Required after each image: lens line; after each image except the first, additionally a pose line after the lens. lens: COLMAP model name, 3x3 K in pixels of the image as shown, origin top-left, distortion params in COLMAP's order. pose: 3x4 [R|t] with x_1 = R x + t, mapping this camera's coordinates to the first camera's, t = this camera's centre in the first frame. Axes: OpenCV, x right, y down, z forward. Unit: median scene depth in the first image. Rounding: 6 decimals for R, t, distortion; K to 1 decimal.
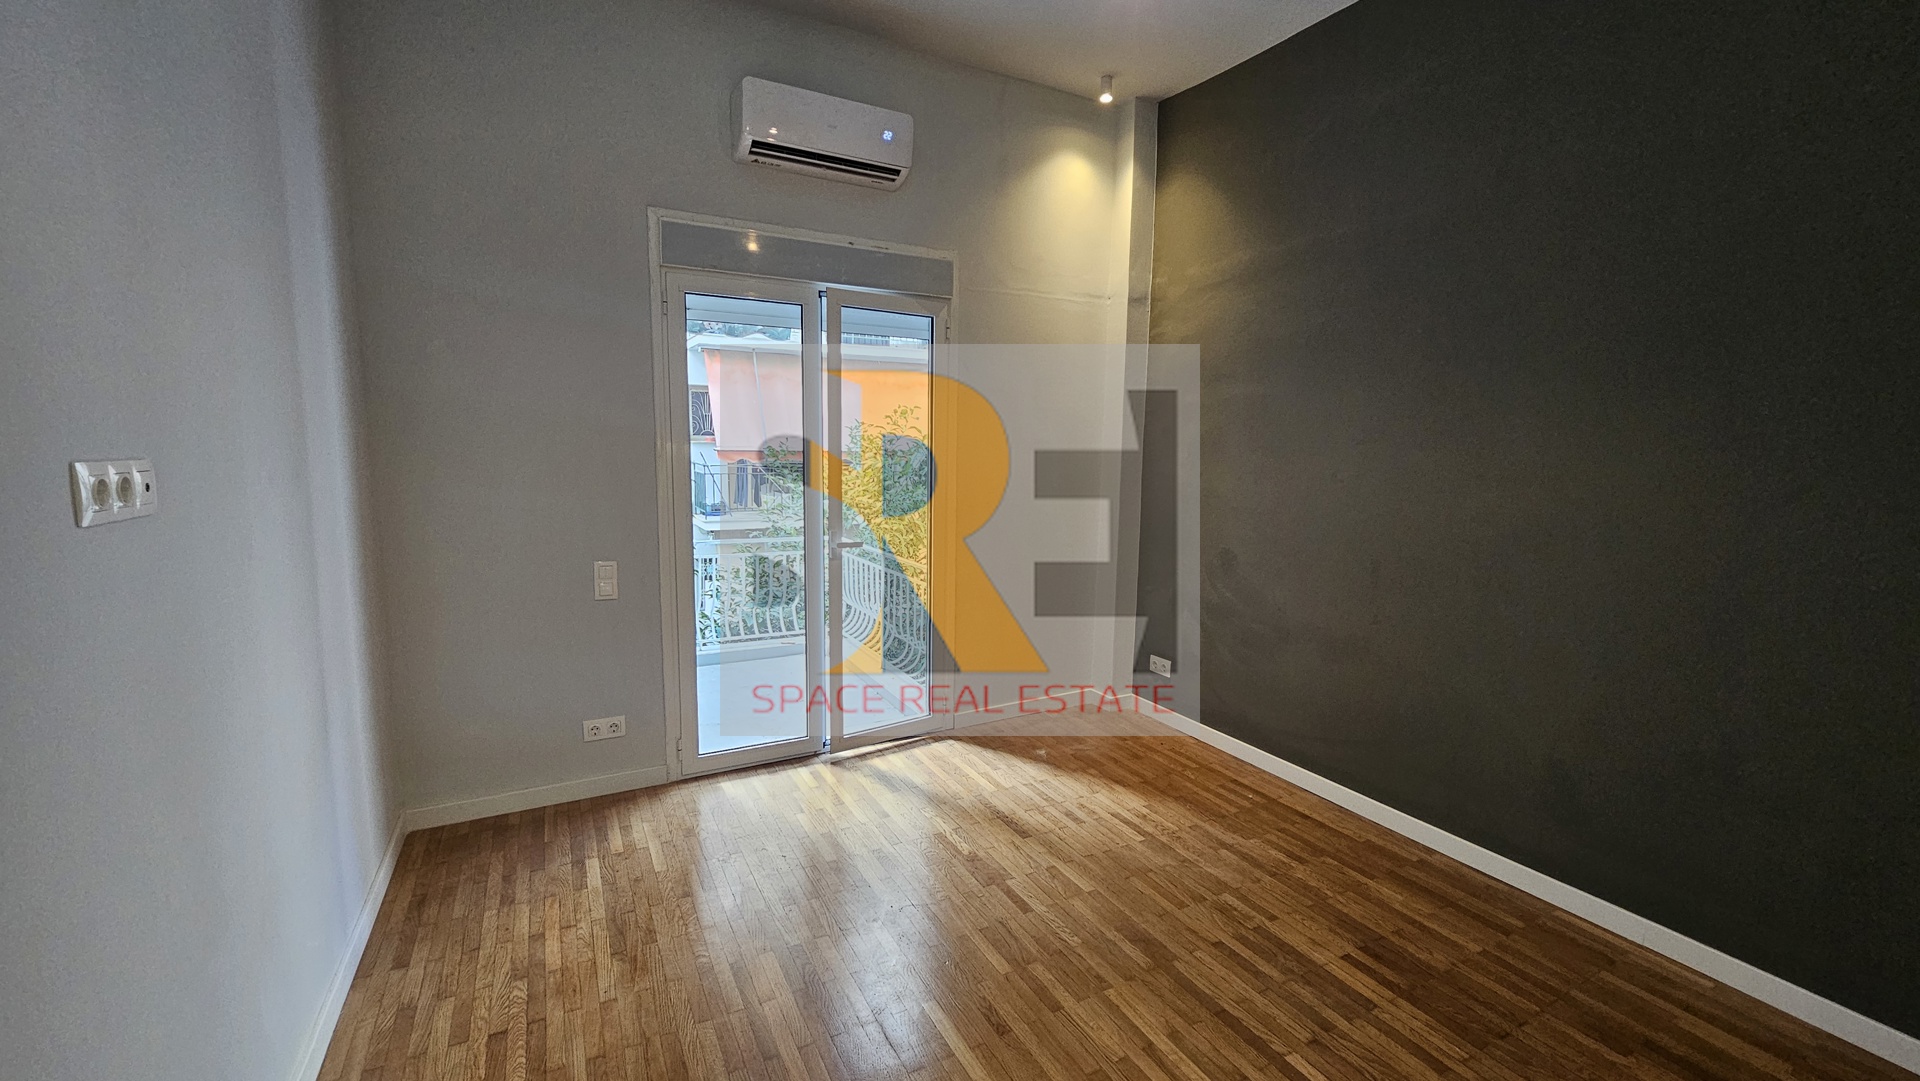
lens RADIAL K [[785.5, 0, 966.3], [0, 785.5, 537.6], [0, 0, 1]] dist [0.010730, -0.005197]
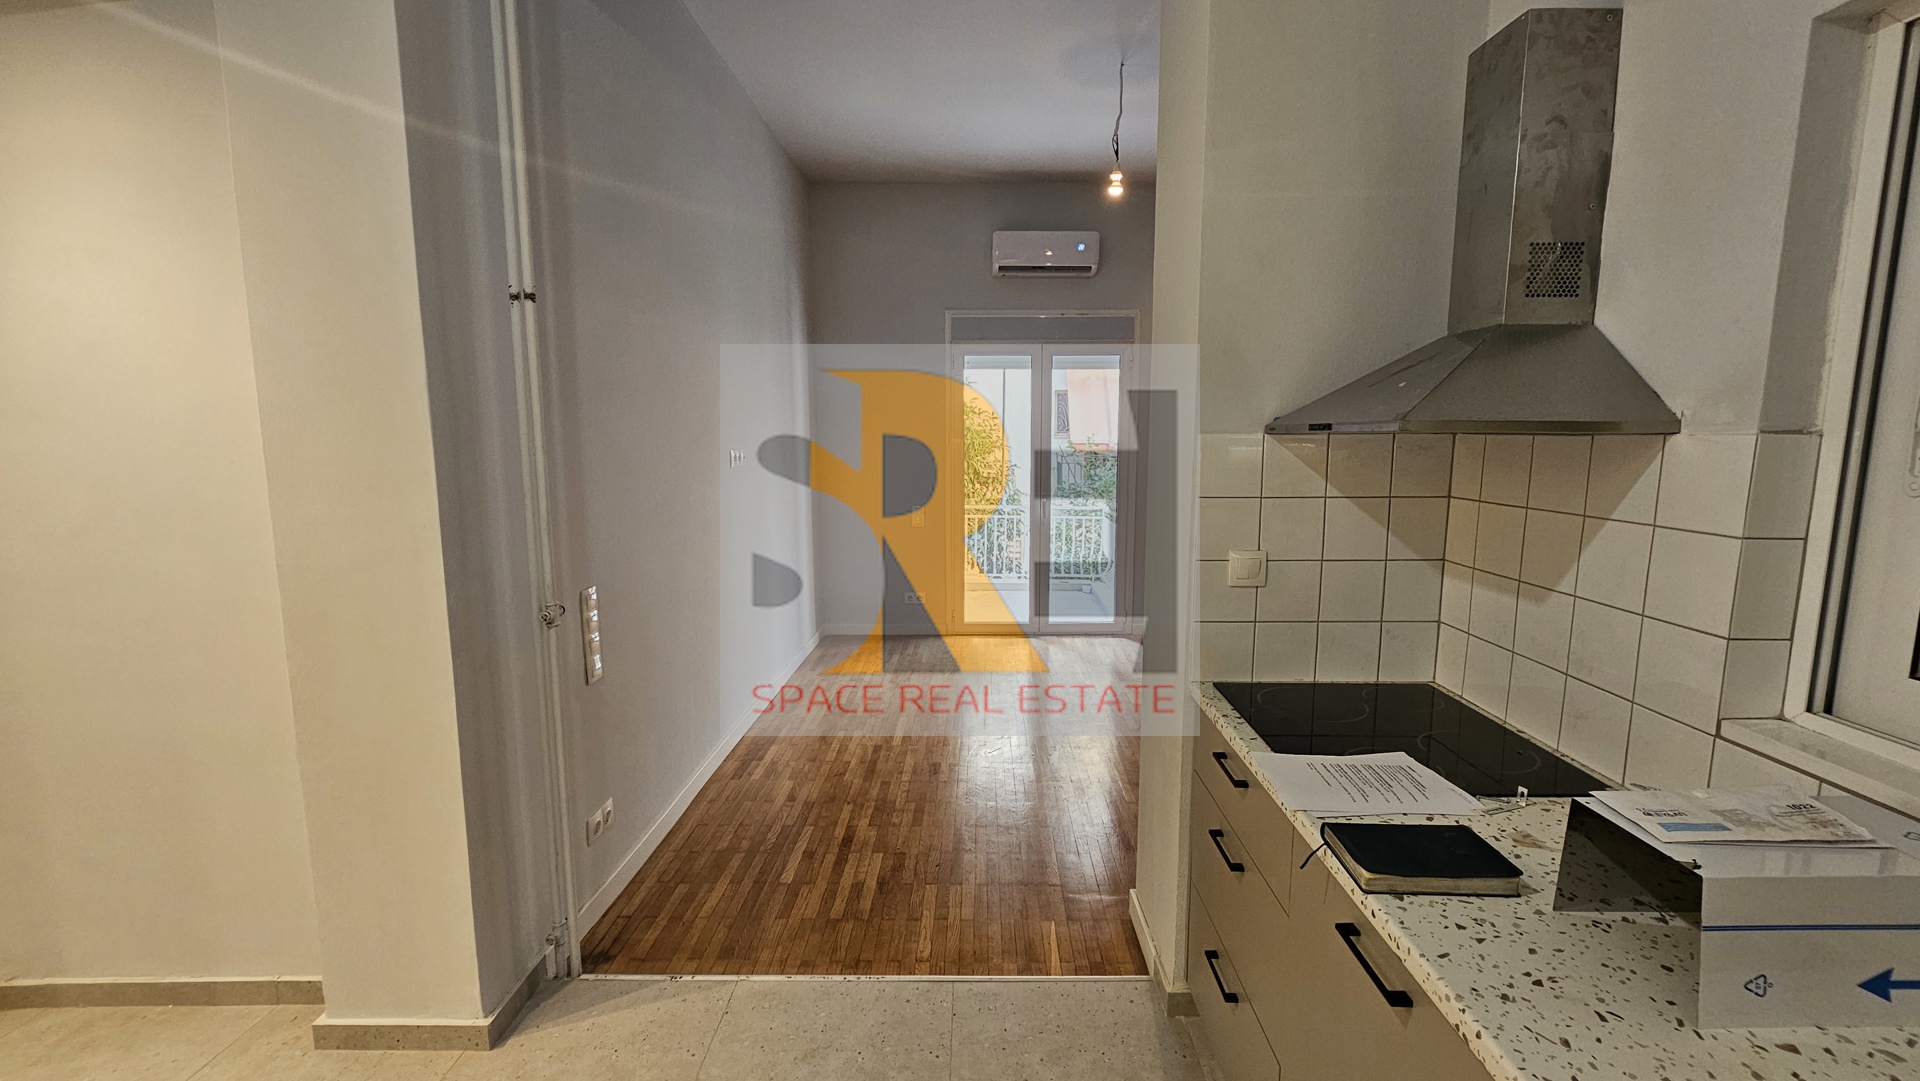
lens RADIAL K [[785.5, 0, 966.3], [0, 785.5, 537.6], [0, 0, 1]] dist [0.010730, -0.005197]
pose [[0.871986, 0.051147, -0.486852, 0.504468], [-0.045783, 0.998688, 0.022918, 0.053719], [0.487386, 0.002305, 0.873184, -0.511829]]
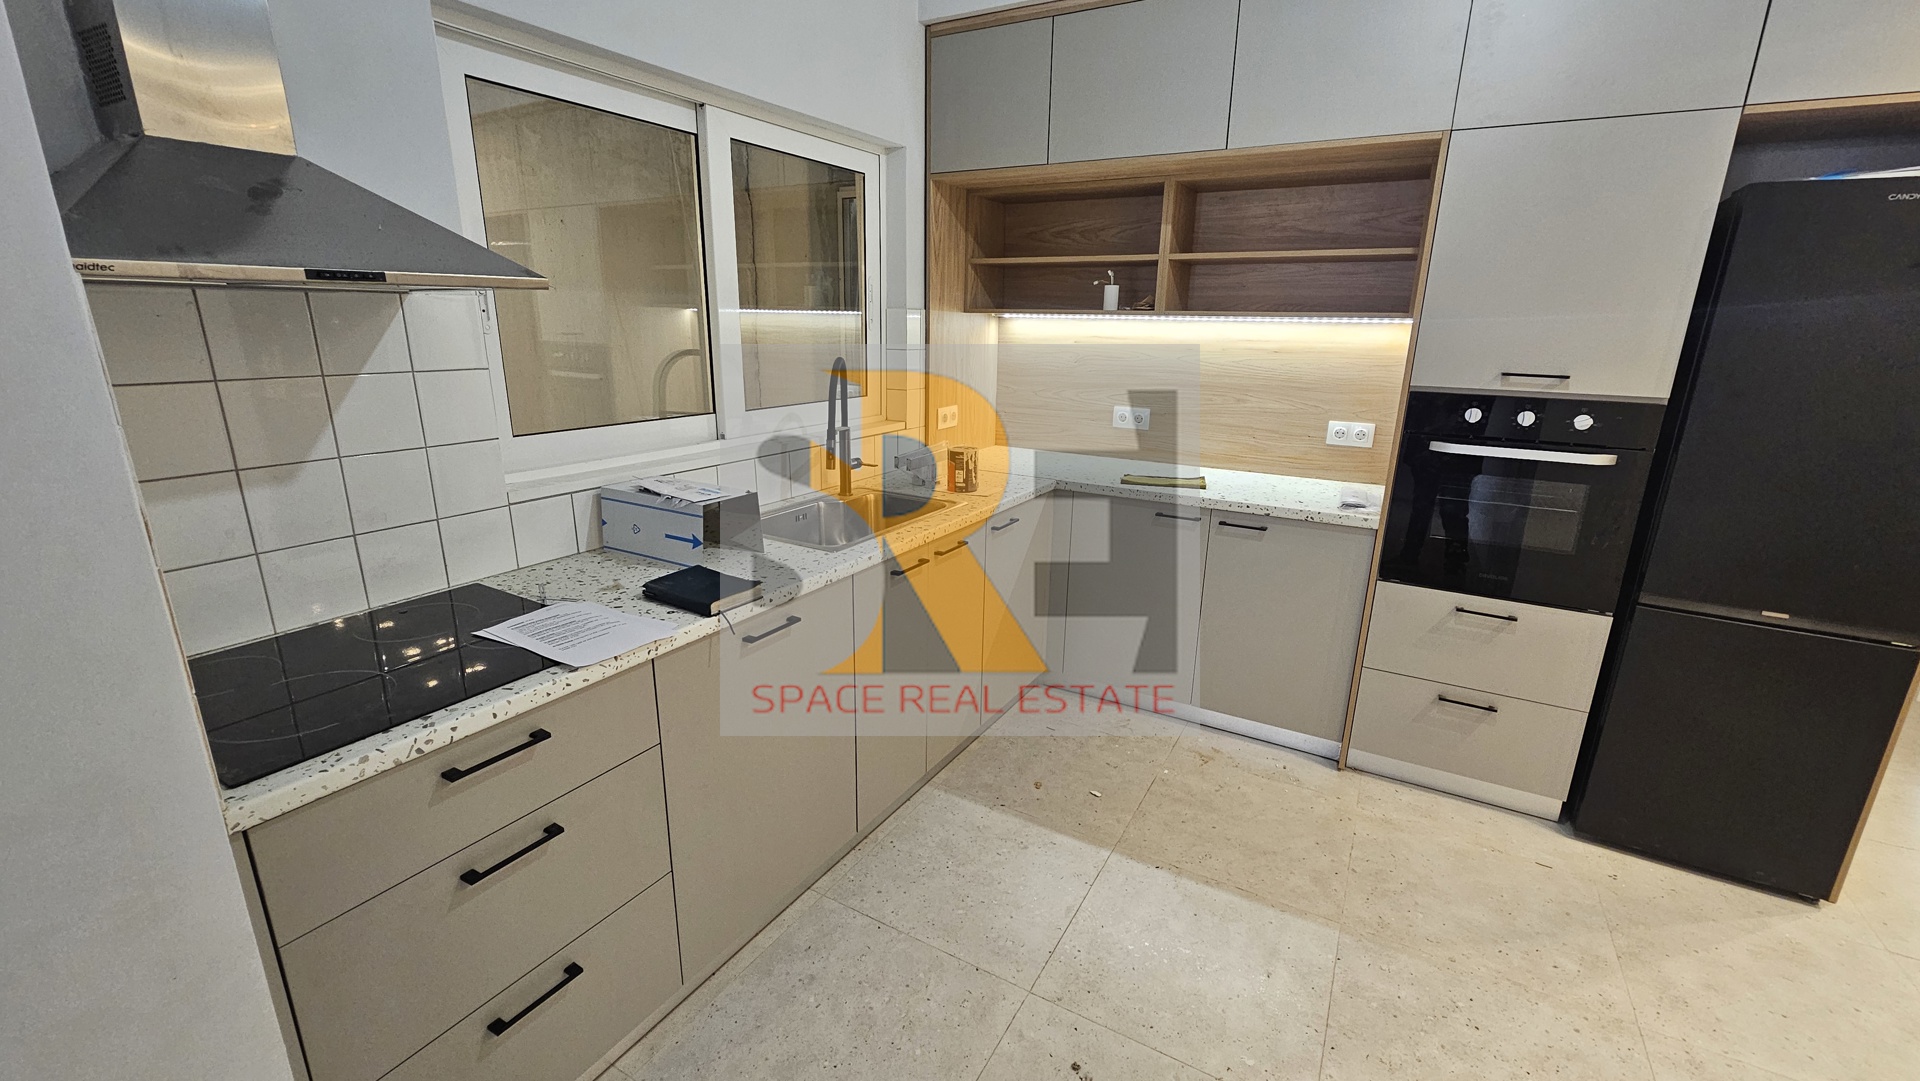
lens RADIAL K [[785.5, 0, 966.3], [0, 785.5, 537.6], [0, 0, 1]] dist [0.010730, -0.005197]
pose [[-0.524984, -0.252993, 0.812641, -0.575314], [0.078431, 0.936357, 0.342176, -0.070956], [-0.847490, 0.243373, -0.471730, 0.564402]]
